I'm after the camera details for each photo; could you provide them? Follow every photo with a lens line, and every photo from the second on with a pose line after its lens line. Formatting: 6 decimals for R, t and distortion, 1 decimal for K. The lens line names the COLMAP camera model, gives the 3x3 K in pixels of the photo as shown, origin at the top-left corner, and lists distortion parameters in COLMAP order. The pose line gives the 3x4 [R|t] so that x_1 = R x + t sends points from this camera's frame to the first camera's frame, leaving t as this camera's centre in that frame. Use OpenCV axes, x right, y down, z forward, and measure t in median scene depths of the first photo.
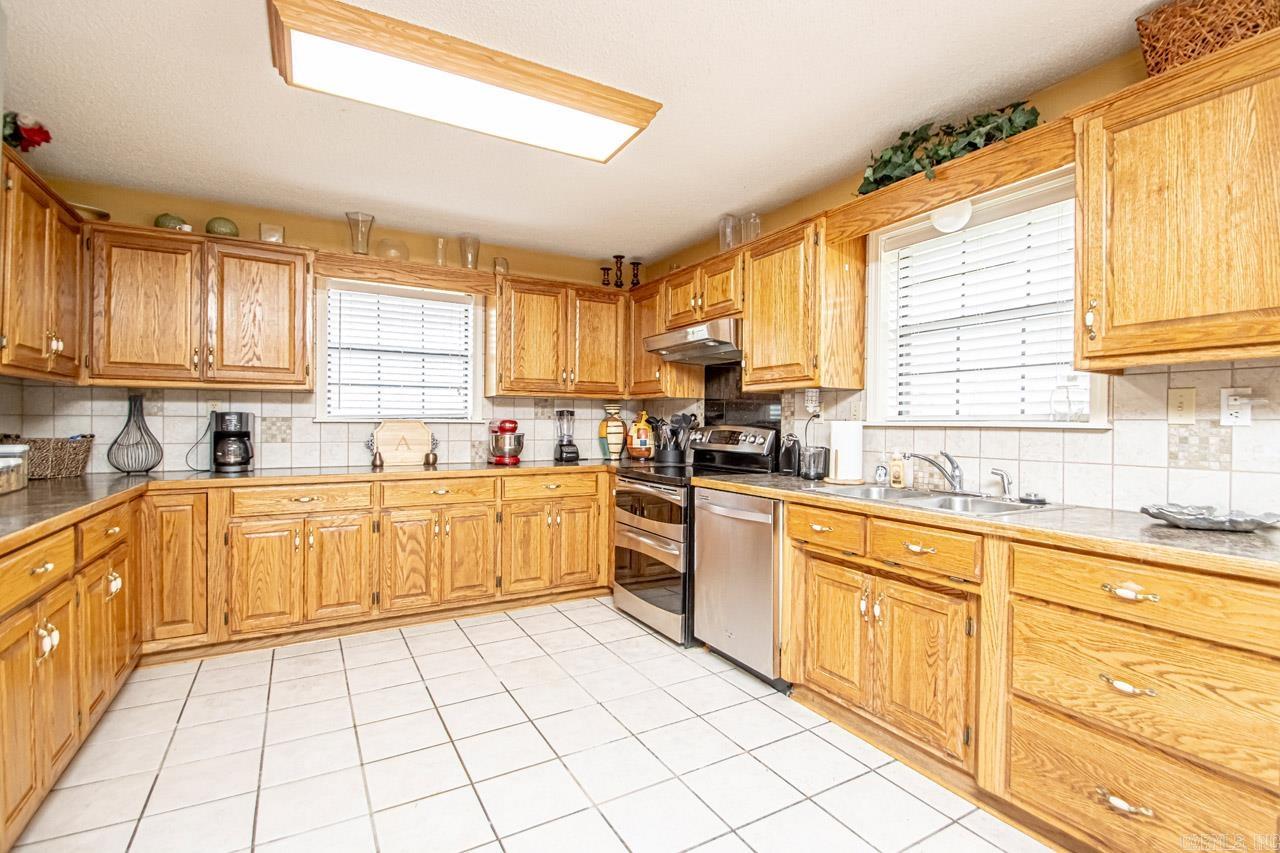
lens RADIAL K [[594.2, 0, 652.6], [0, 594.2, 431.9], [0, 0, 1]] dist [0.020842, -0.018135]
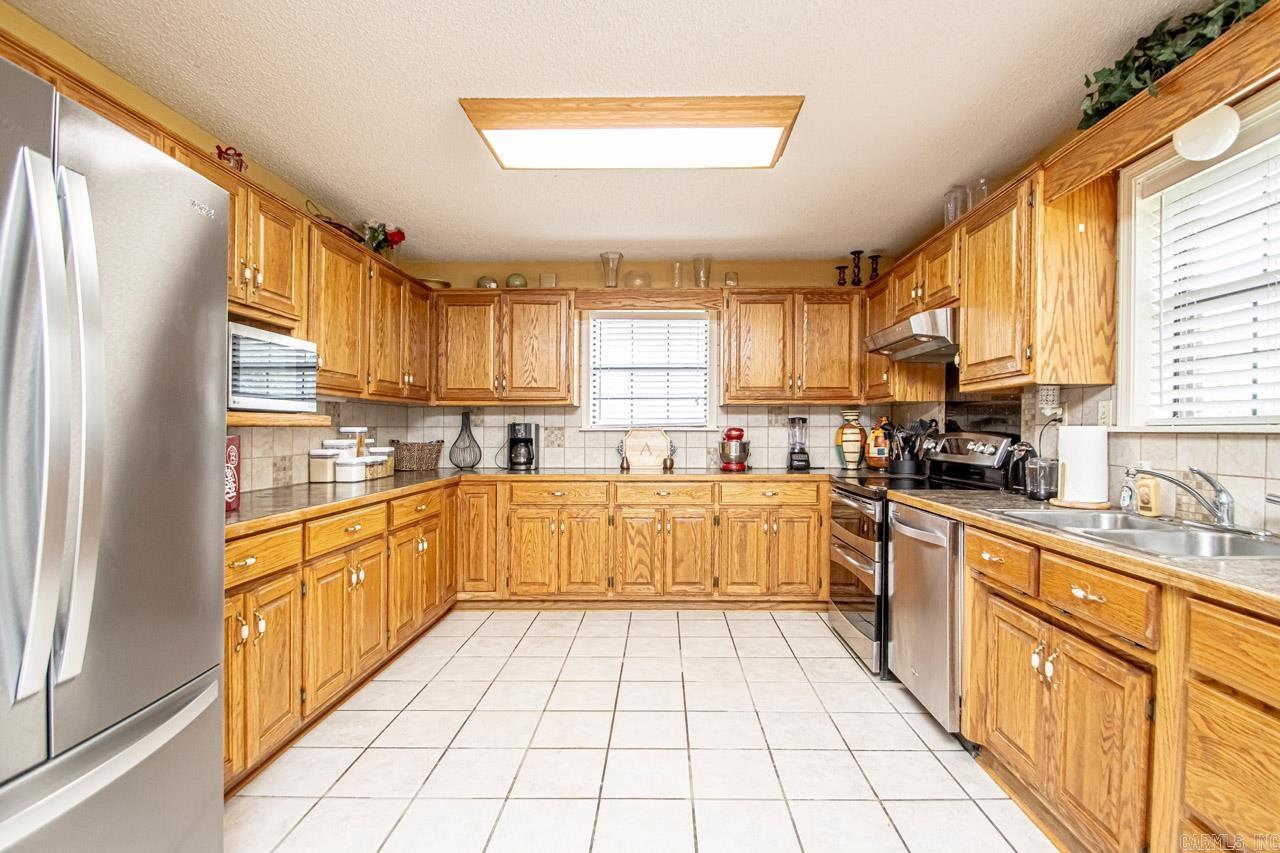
lens RADIAL K [[594.2, 0, 666.2], [0, 594.2, 434.4], [0, 0, 1]] dist [0.020842, -0.018135]
pose [[0.864066, -0.001791, -0.503376, 0.207267], [-0.003654, 0.999945, -0.009830, 0.002159], [0.503366, 0.010333, 0.864012, 0.045505]]
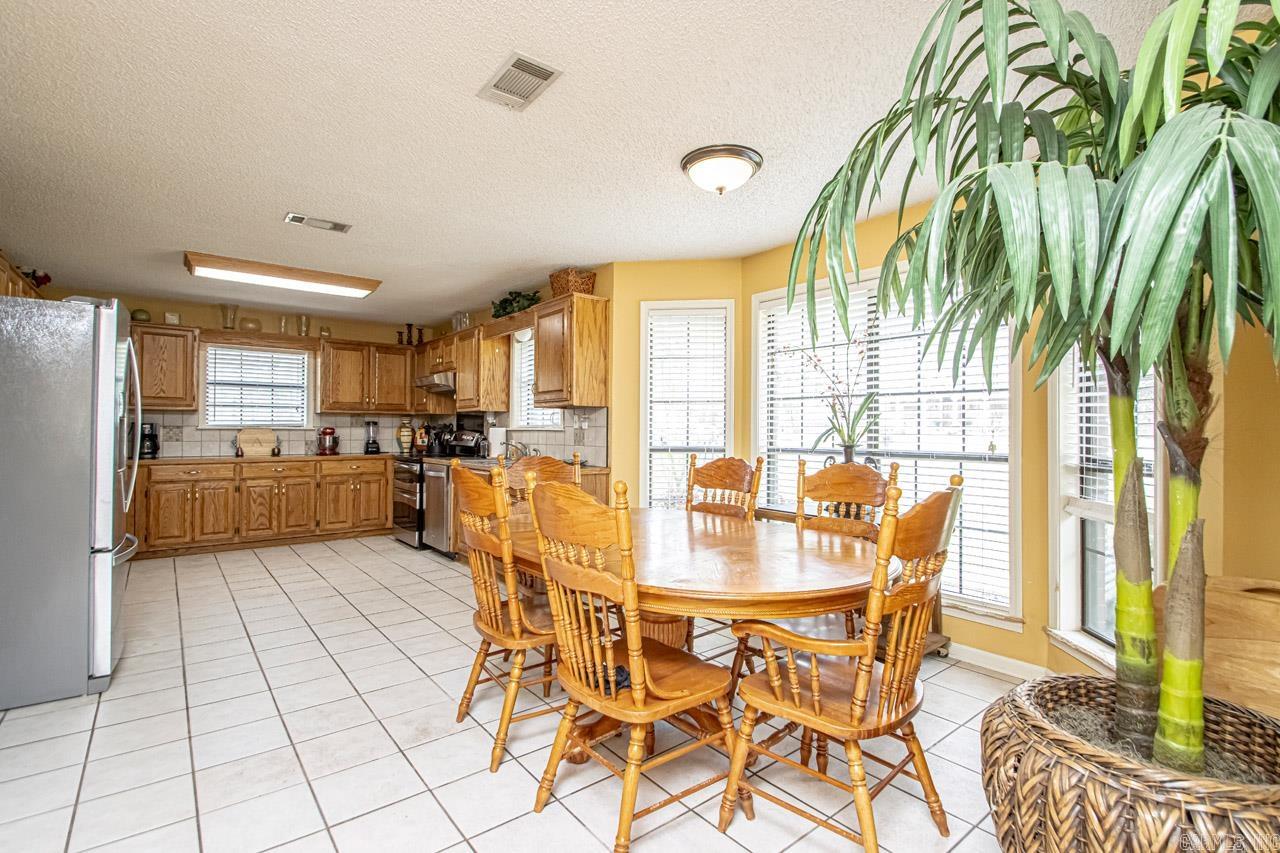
lens RADIAL K [[594.2, 0, 653.9], [0, 594.2, 429.5], [0, 0, 1]] dist [0.020842, -0.018135]
pose [[0.987266, -0.002313, 0.159058, 0.438658], [0.005285, 0.999819, -0.018263, 0.023371], [-0.158987, 0.018871, 0.987100, -0.877277]]
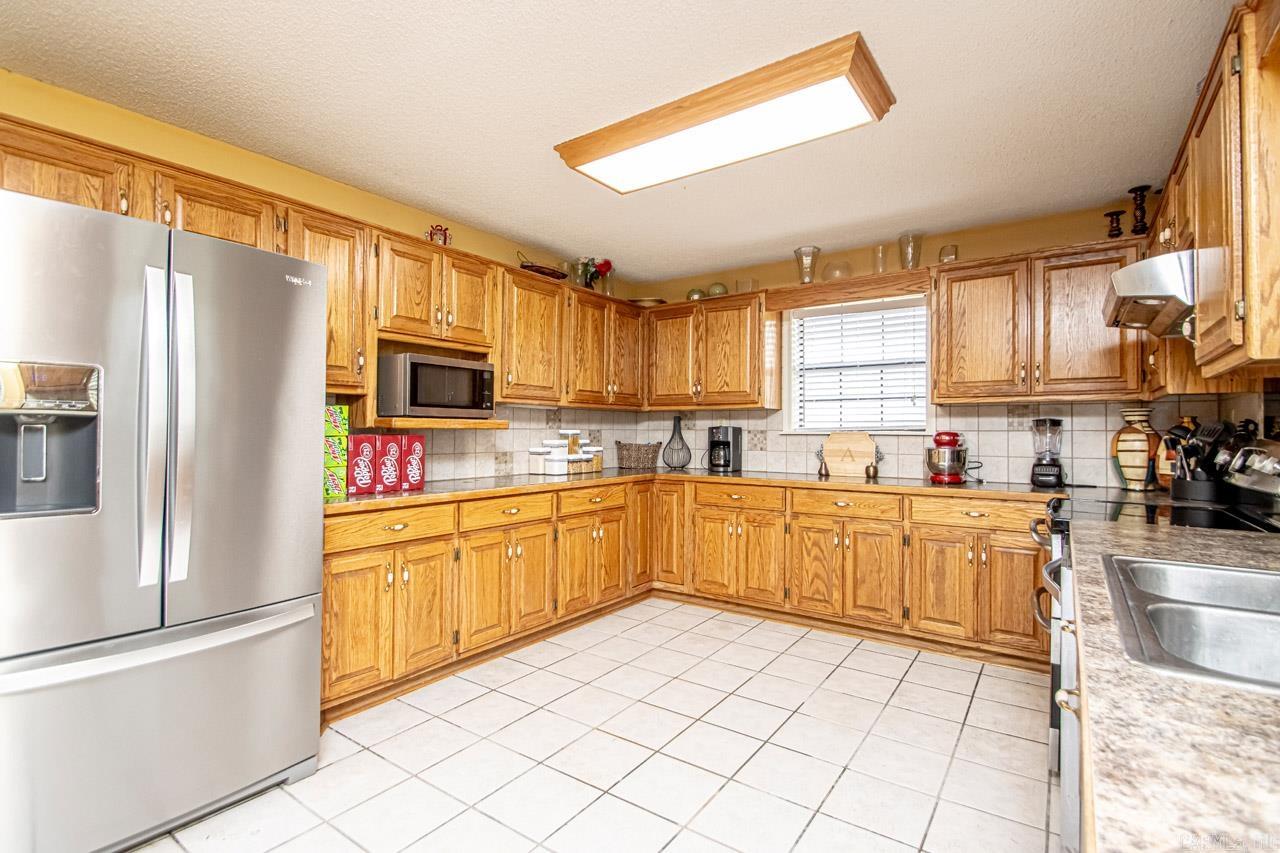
lens RADIAL K [[594.2, 0, 647.1], [0, 594.2, 428.3], [0, 0, 1]] dist [0.020842, -0.018135]
pose [[0.433258, -0.010345, -0.901211, 0.405649], [-0.018385, 0.999625, -0.020313, 0.000401], [0.901082, 0.025370, 0.432905, 0.271731]]
